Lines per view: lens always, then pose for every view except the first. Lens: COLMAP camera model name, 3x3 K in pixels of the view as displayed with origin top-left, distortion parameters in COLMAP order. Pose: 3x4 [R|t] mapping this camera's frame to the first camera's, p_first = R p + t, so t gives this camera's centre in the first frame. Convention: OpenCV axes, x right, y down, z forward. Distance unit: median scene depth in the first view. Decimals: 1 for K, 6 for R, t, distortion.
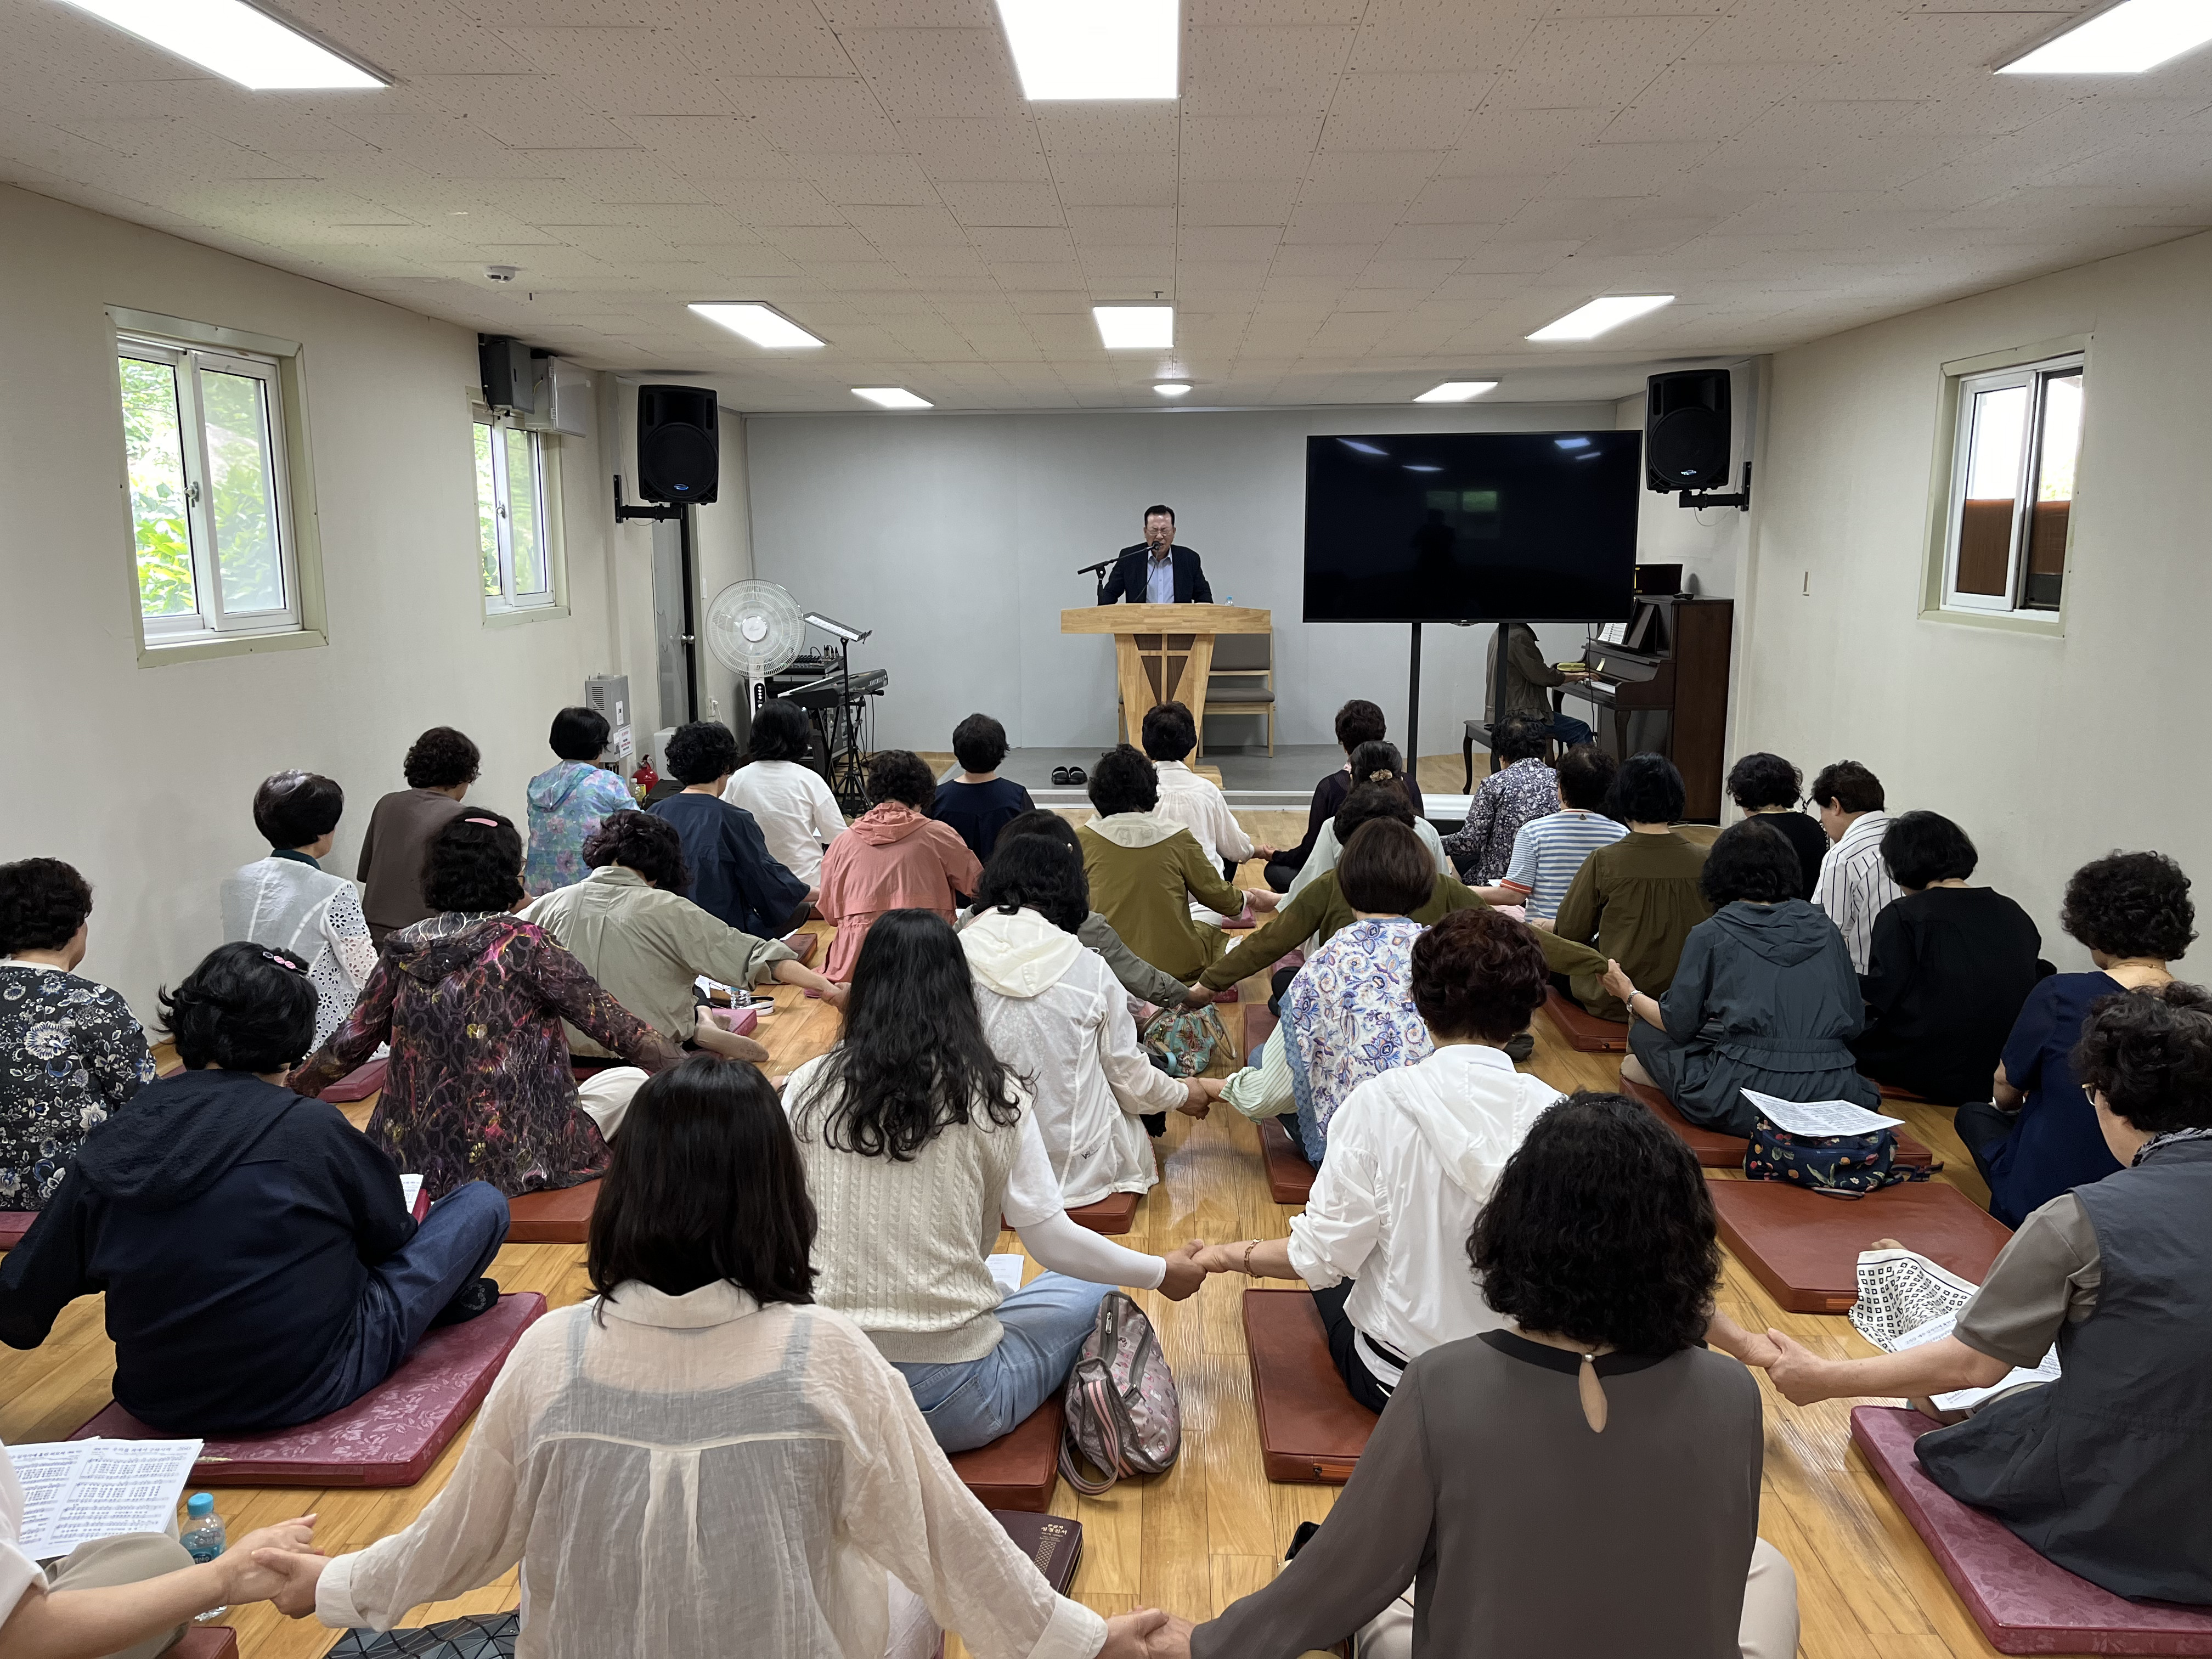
lens RADIAL K [[1698.4, 0, 1106.0], [0, 1698.4, 829.5], [0, 0, 1]] dist [0.077688, -0.074704]
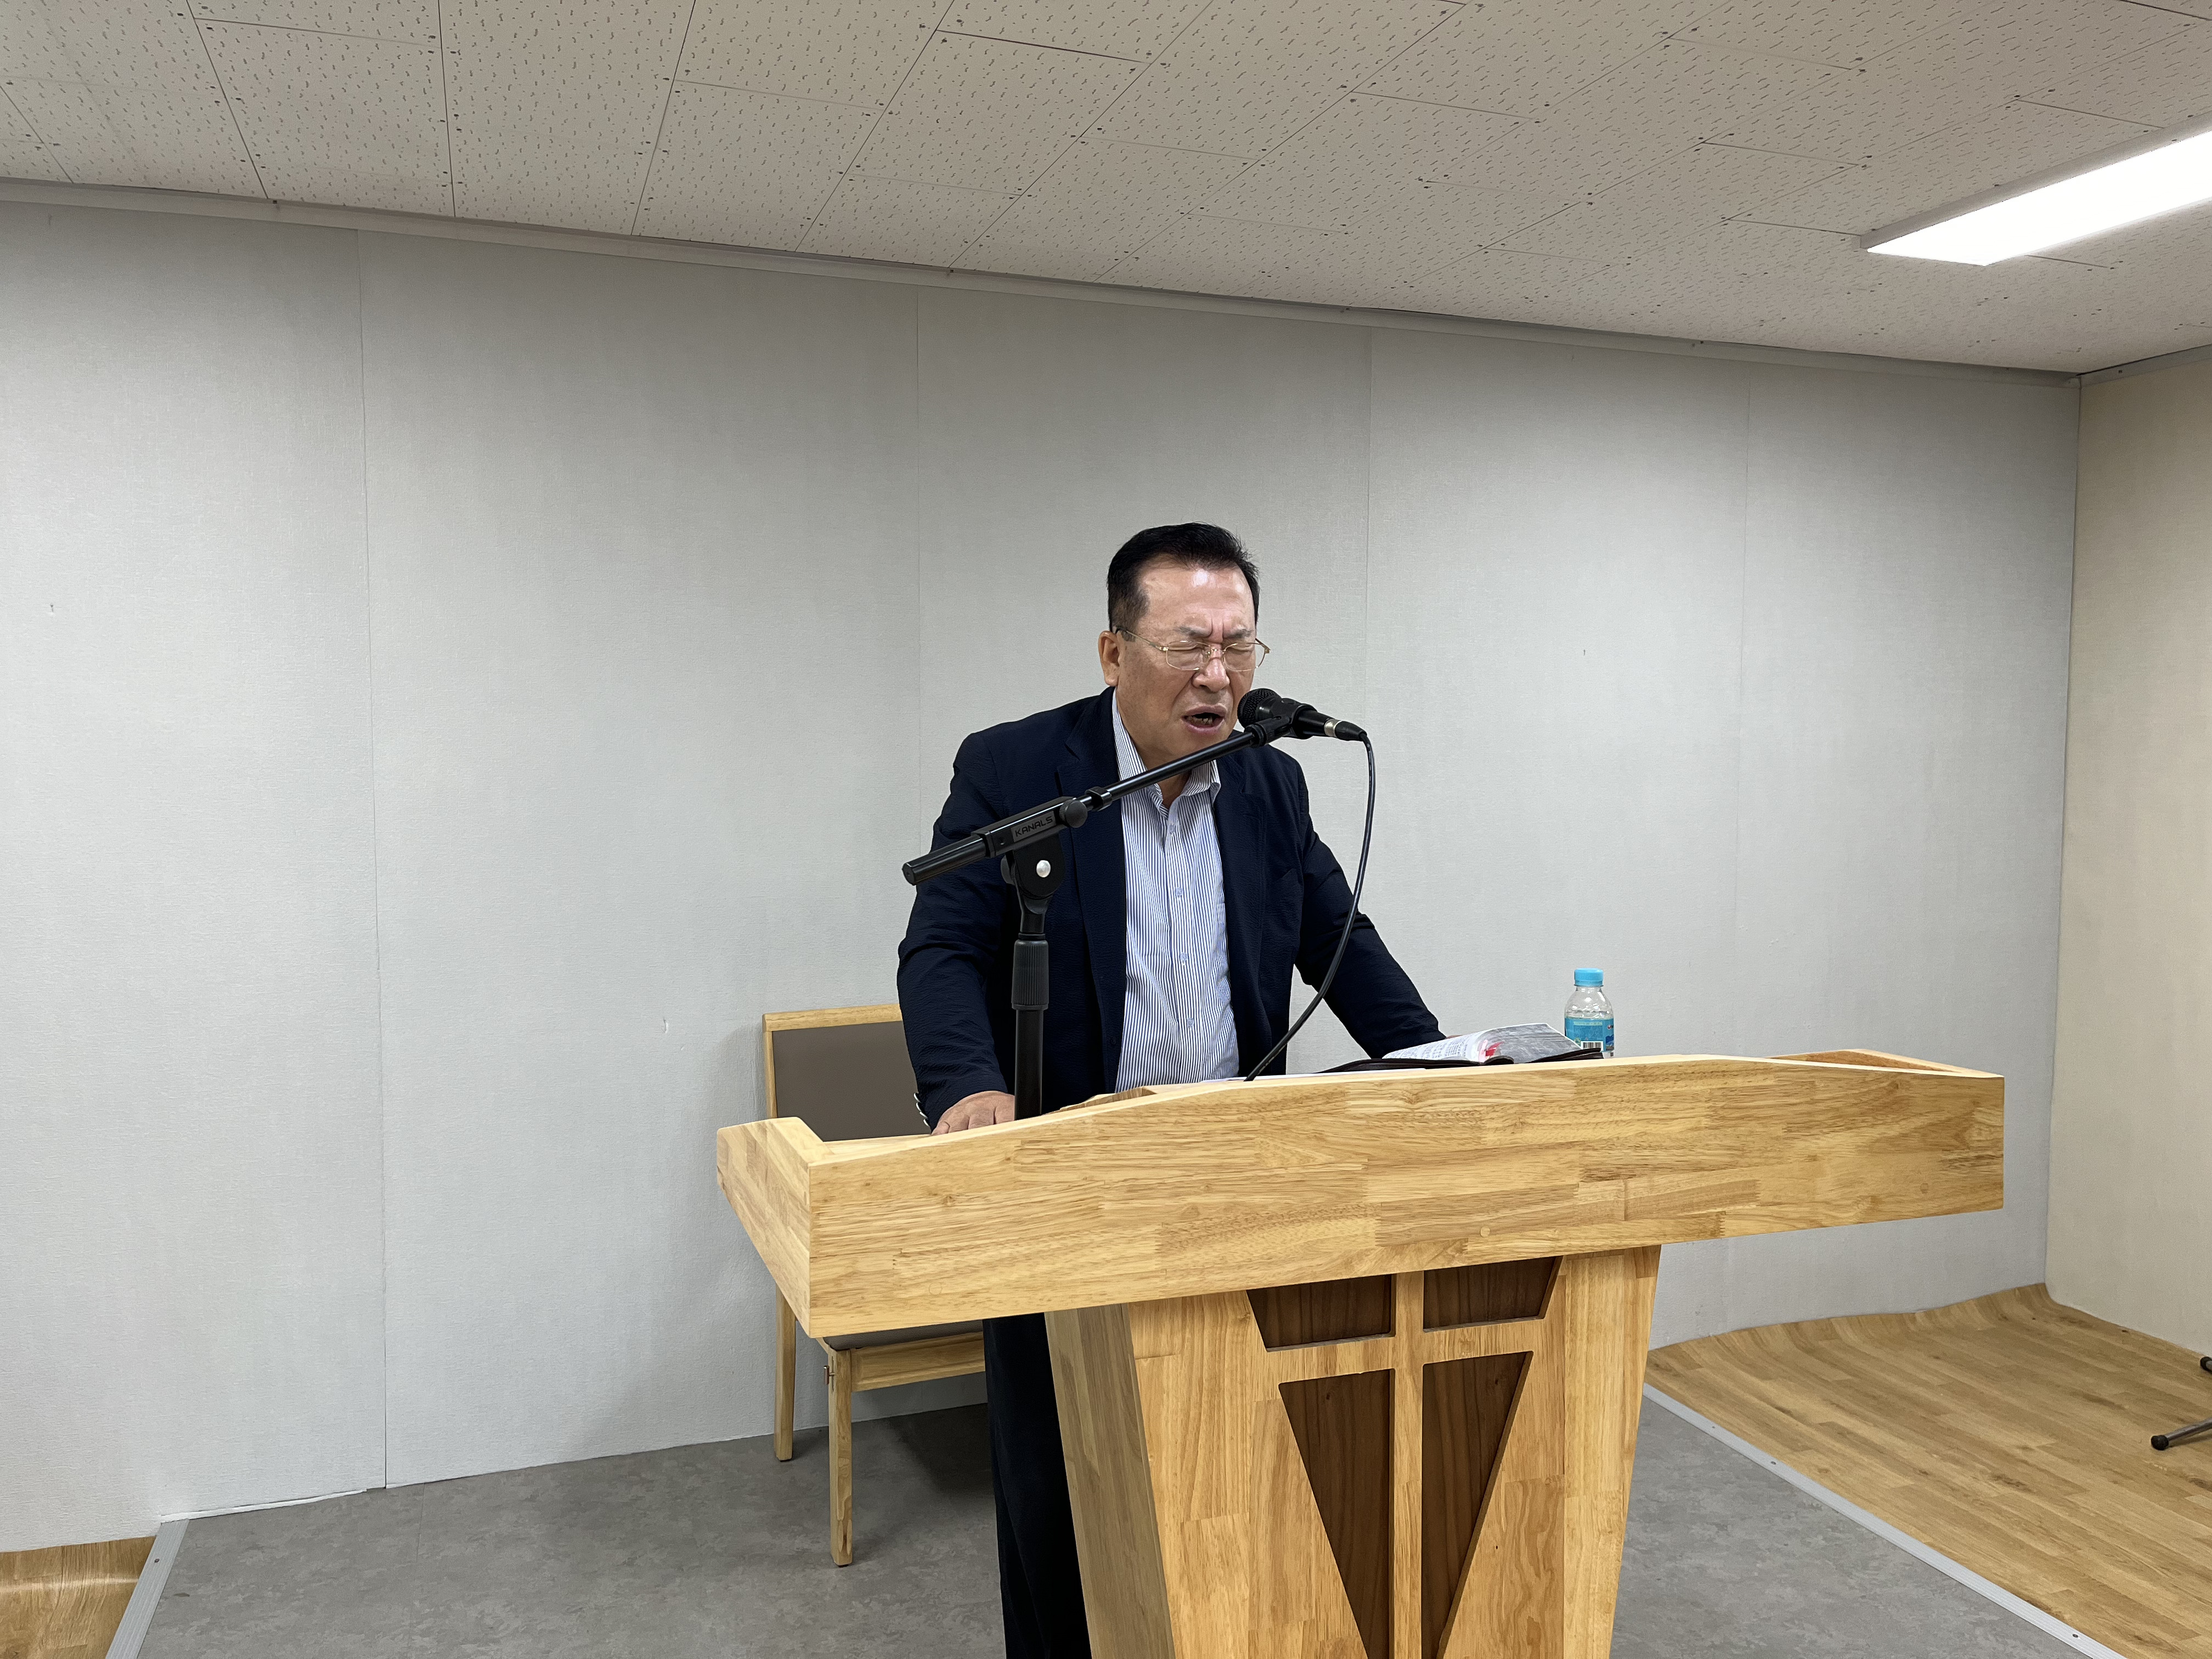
lens RADIAL K [[1705.3, 0, 1106.0], [0, 1705.3, 829.5], [0, 0, 1]] dist [0.072631, -0.062011]
pose [[0.931169, -0.014184, 0.364312, -0.062010], [0.060146, 0.991528, -0.115129, -0.158409], [-0.359593, 0.129117, 0.924133, 0.984327]]
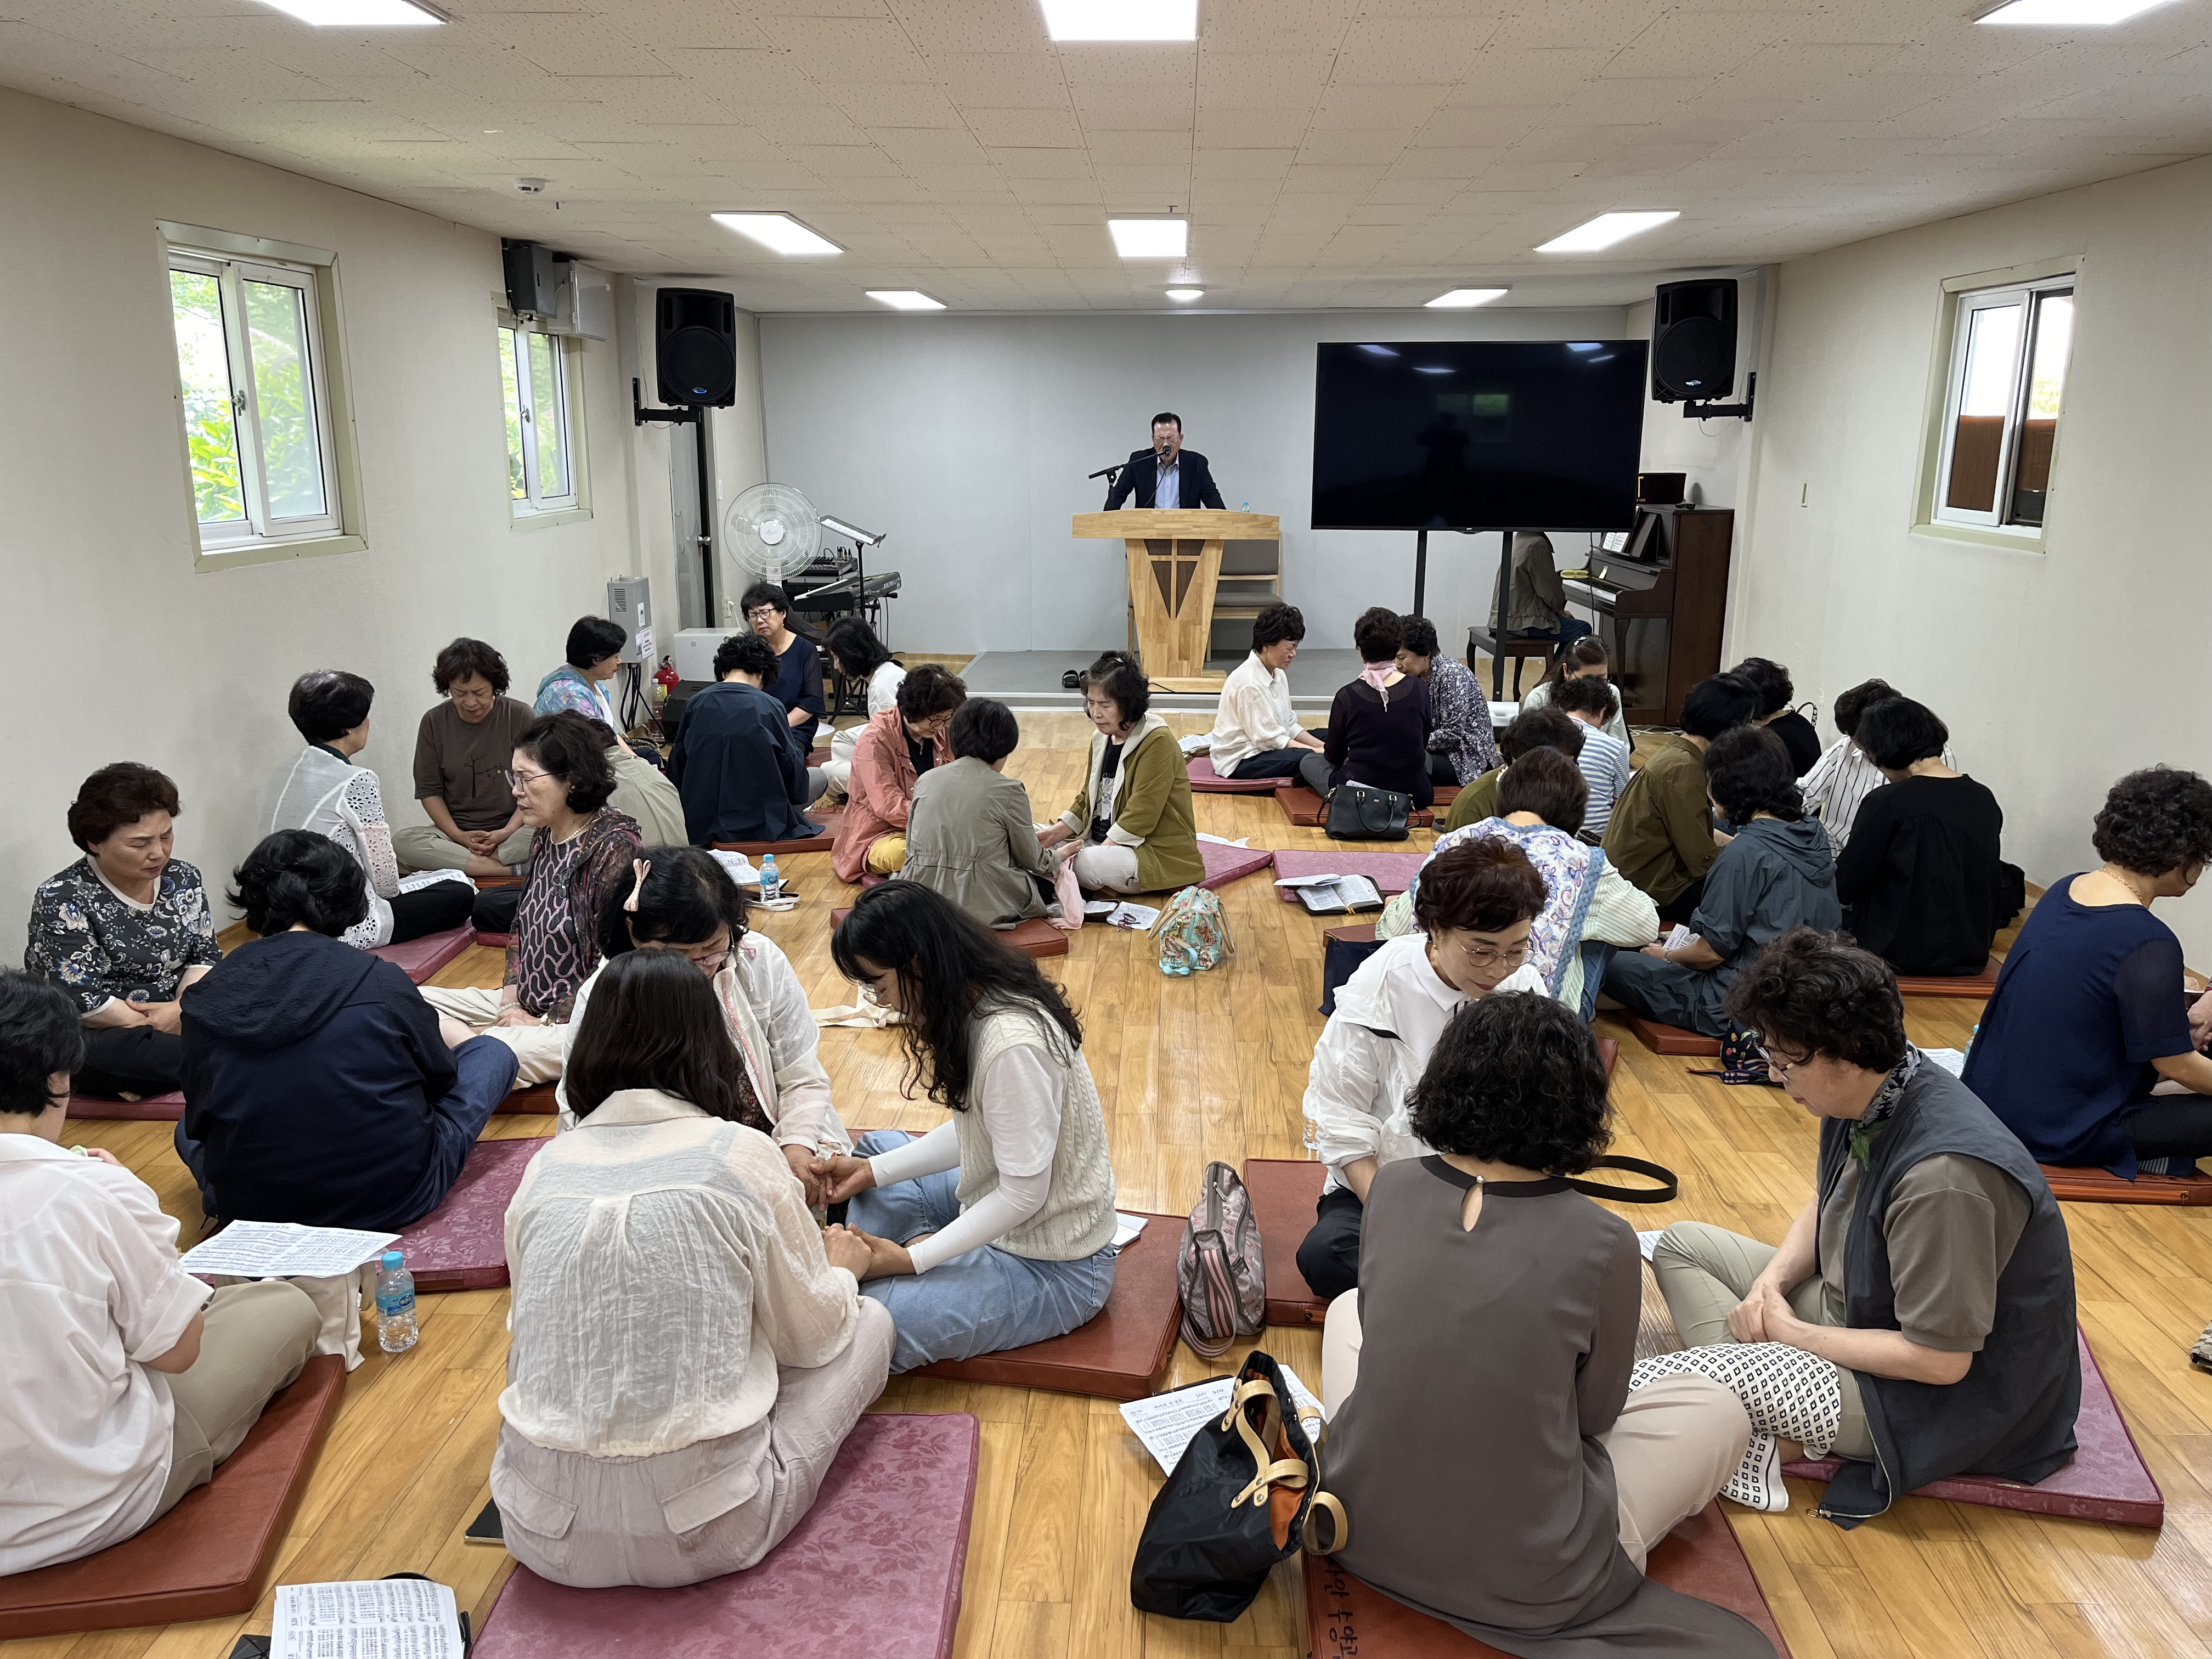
lens RADIAL K [[1705.3, 0, 1106.0], [0, 1705.3, 829.5], [0, 0, 1]] dist [0.072631, -0.062011]
pose [[0.999971, 0.007080, -0.002754, -0.002759], [-0.006905, 0.998224, 0.059174, -0.002524], [0.003168, -0.059153, 0.998244, -0.032737]]
